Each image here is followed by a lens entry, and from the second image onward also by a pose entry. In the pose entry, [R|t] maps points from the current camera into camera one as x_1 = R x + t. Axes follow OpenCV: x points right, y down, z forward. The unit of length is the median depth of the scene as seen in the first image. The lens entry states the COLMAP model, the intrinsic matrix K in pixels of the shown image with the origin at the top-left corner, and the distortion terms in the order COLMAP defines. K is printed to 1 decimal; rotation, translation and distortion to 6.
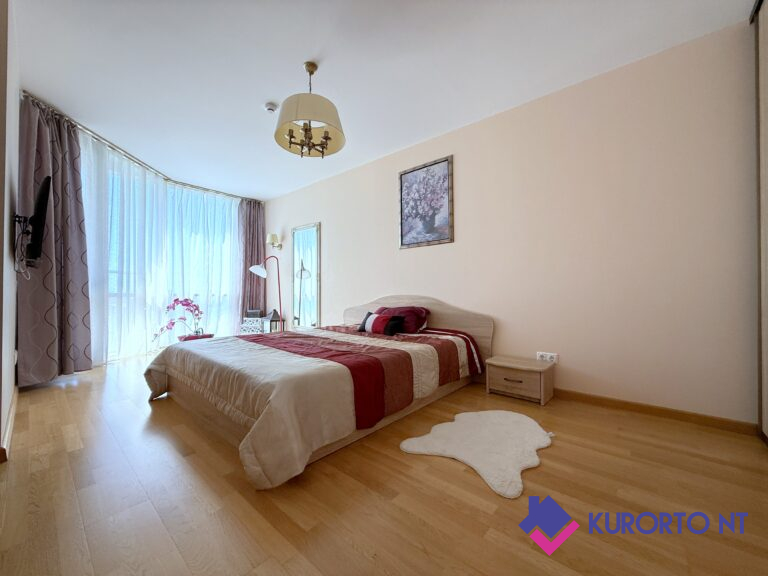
lens RADIAL K [[307.1, 0, 384.0], [0, 307.1, 288.0], [0, 0, 1]] dist [0.000343, 0.000173]
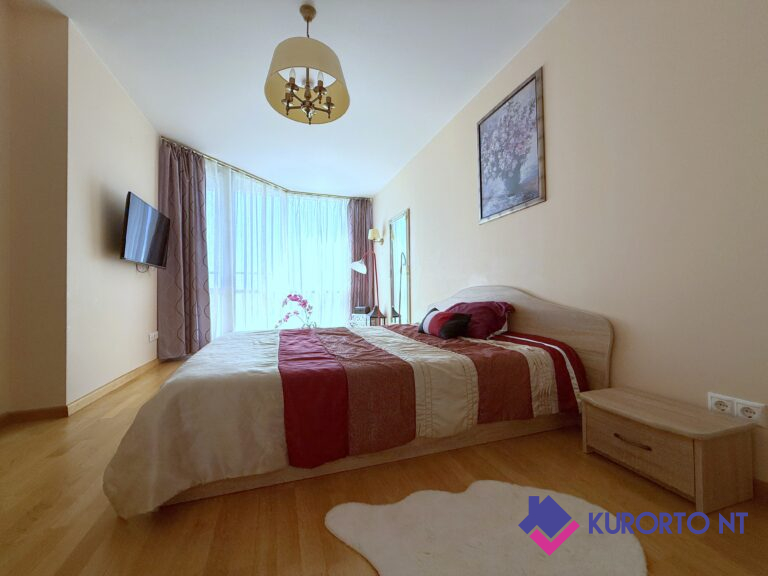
lens RADIAL K [[307.1, 0, 384.0], [0, 307.1, 288.0], [0, 0, 1]] dist [0.000343, 0.000173]
pose [[0.863030, -0.018517, -0.504814, 0.245517], [0.017668, 0.999823, -0.006468, 0.030702], [0.504844, -0.003337, 0.863204, 0.262382]]
